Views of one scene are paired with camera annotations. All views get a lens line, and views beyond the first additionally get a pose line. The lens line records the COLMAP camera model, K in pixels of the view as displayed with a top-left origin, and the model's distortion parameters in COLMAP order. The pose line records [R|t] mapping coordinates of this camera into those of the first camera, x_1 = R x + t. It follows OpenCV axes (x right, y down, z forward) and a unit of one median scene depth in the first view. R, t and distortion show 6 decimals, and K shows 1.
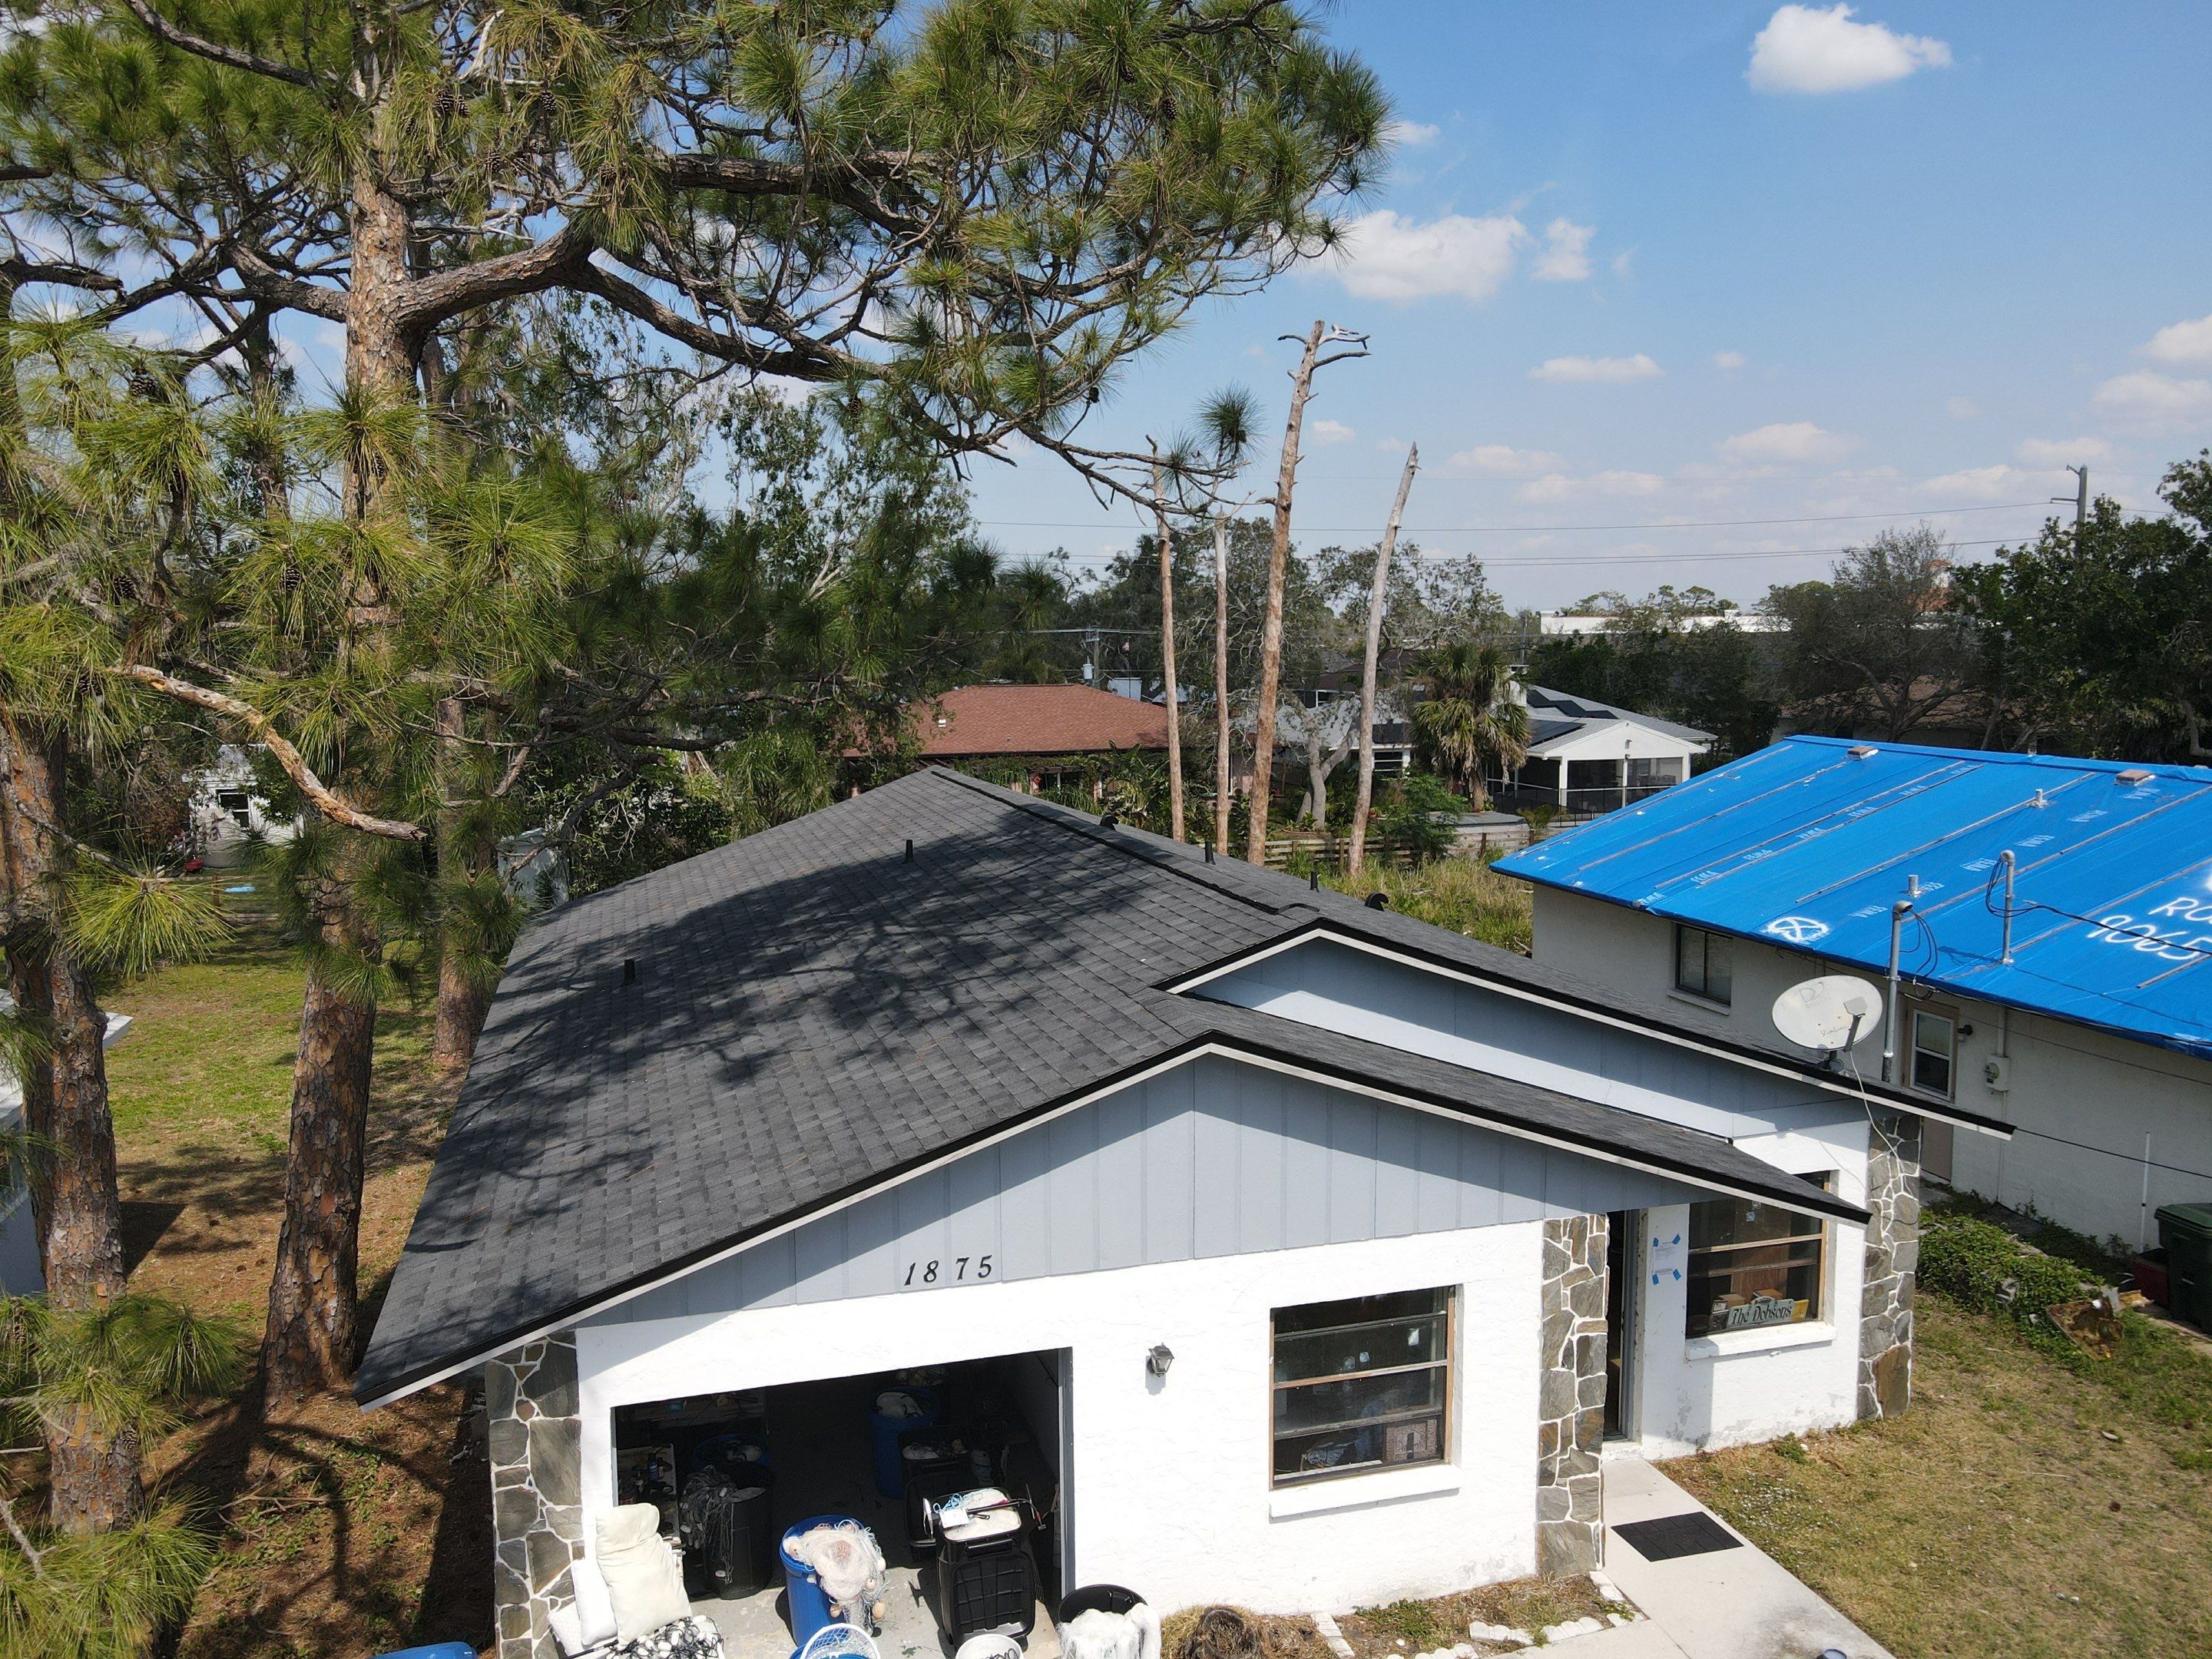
lens RADIAL K [[1607.1, 0, 1075.3], [0, 1607.1, 818.6], [0, 0, 1]] dist [0.000345, 0.009470]
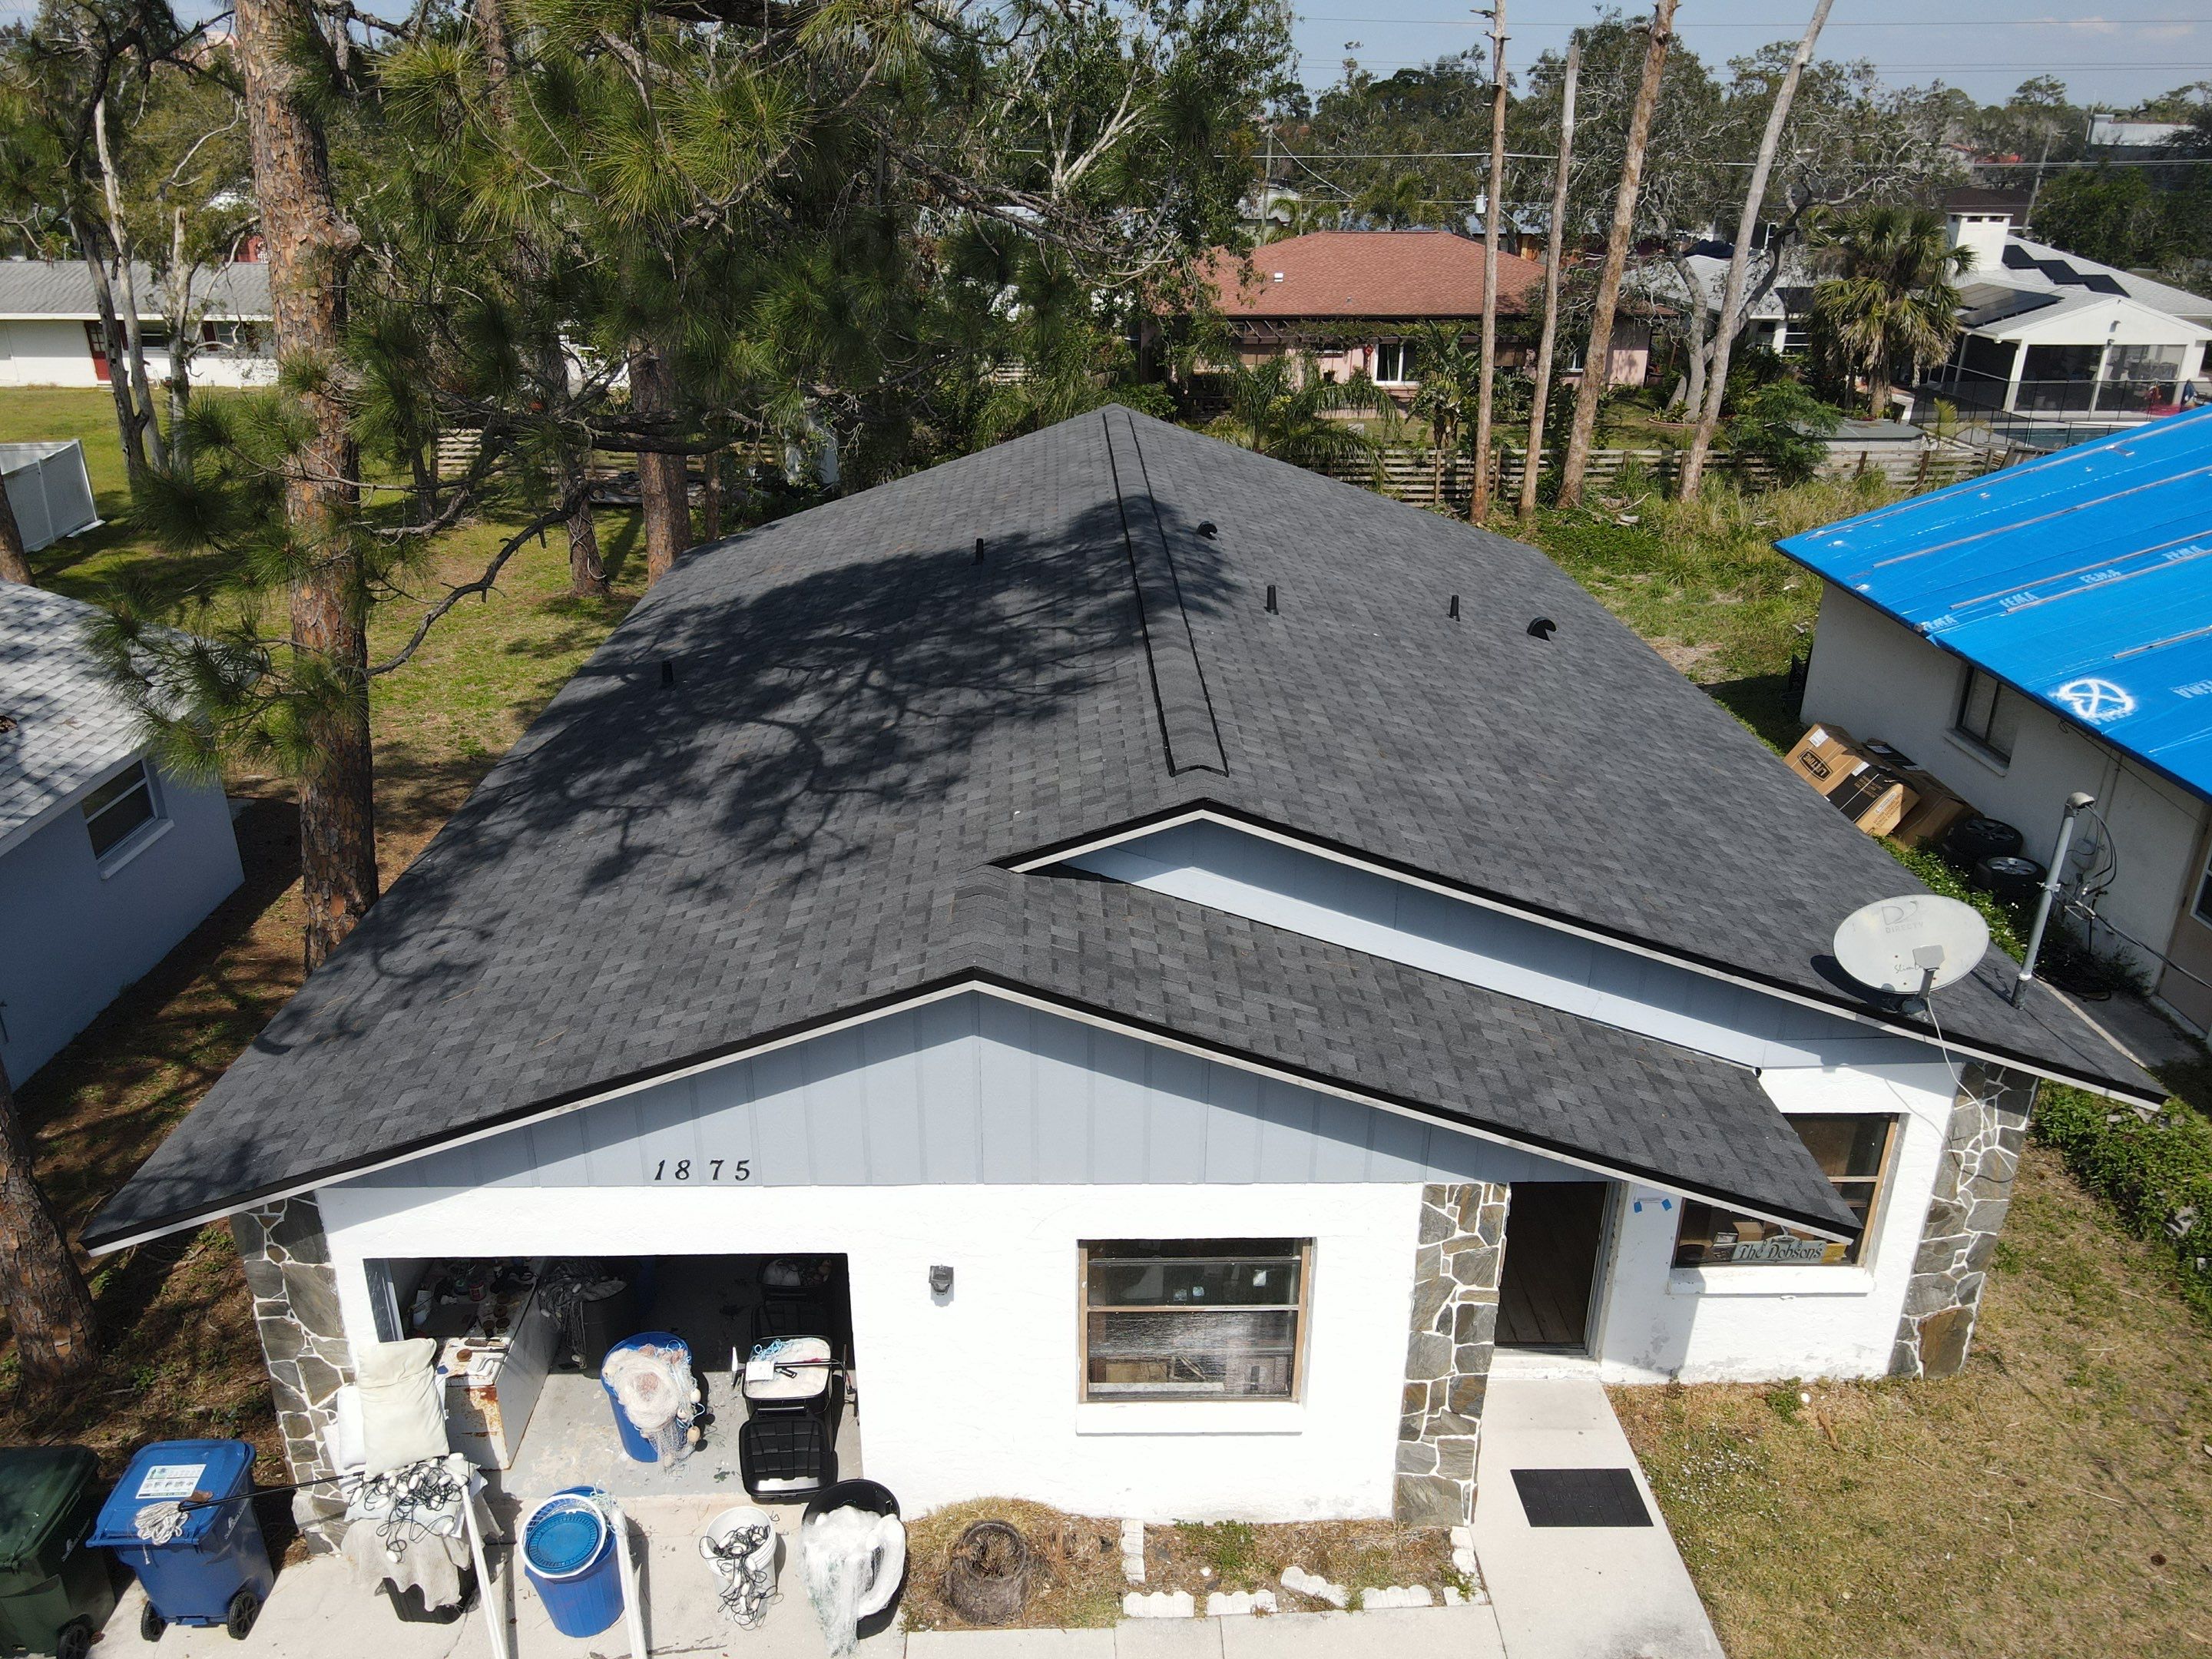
lens RADIAL K [[1607.1, 0, 1075.3], [0, 1607.1, 818.6], [0, 0, 1]] dist [0.000345, 0.009470]
pose [[0.967600, 0.107056, -0.228670, 0.281890], [-0.036620, 0.955588, 0.292421, -0.168312], [0.249820, -0.274572, 0.928547, 0.222677]]
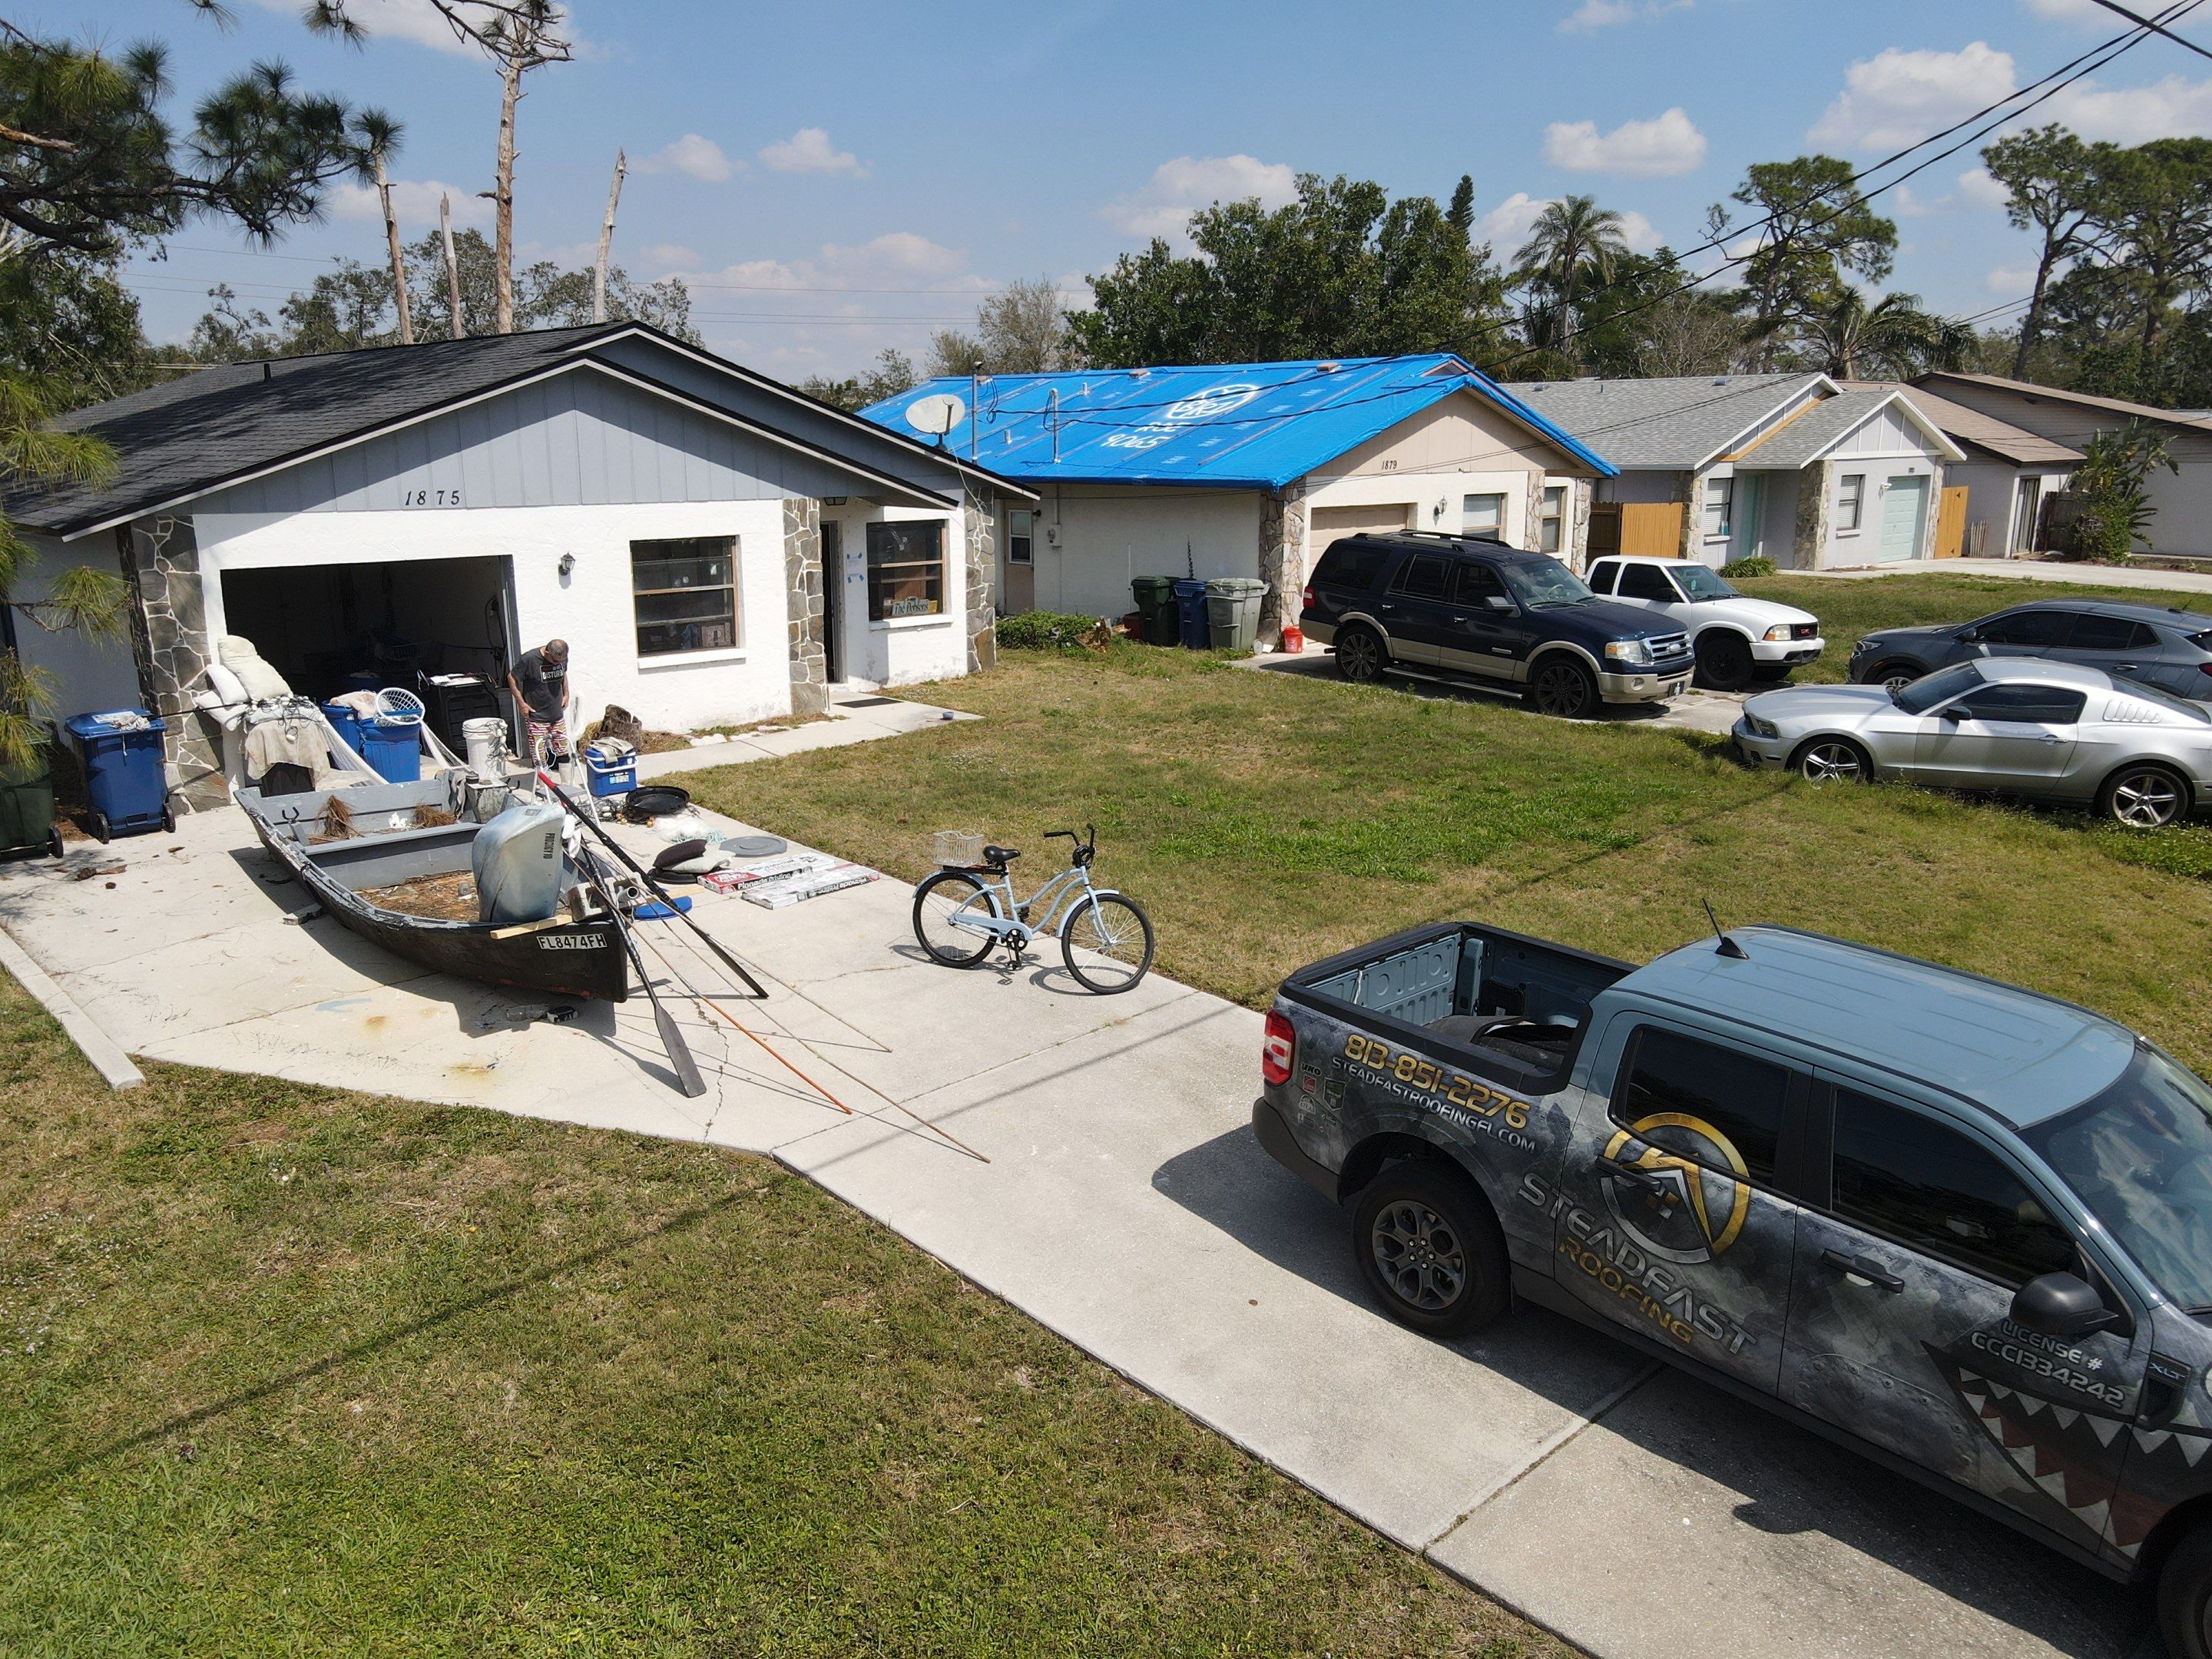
lens RADIAL K [[1603.9, 0, 1024.7], [0, 1603.9, 790.5], [0, 0, 1]] dist [0.048744, 0.004935]
pose [[0.899361, -0.092884, 0.427227, -0.236128], [0.048264, 0.992292, 0.114134, 0.369189], [-0.434535, -0.082028, 0.896912, -0.670705]]
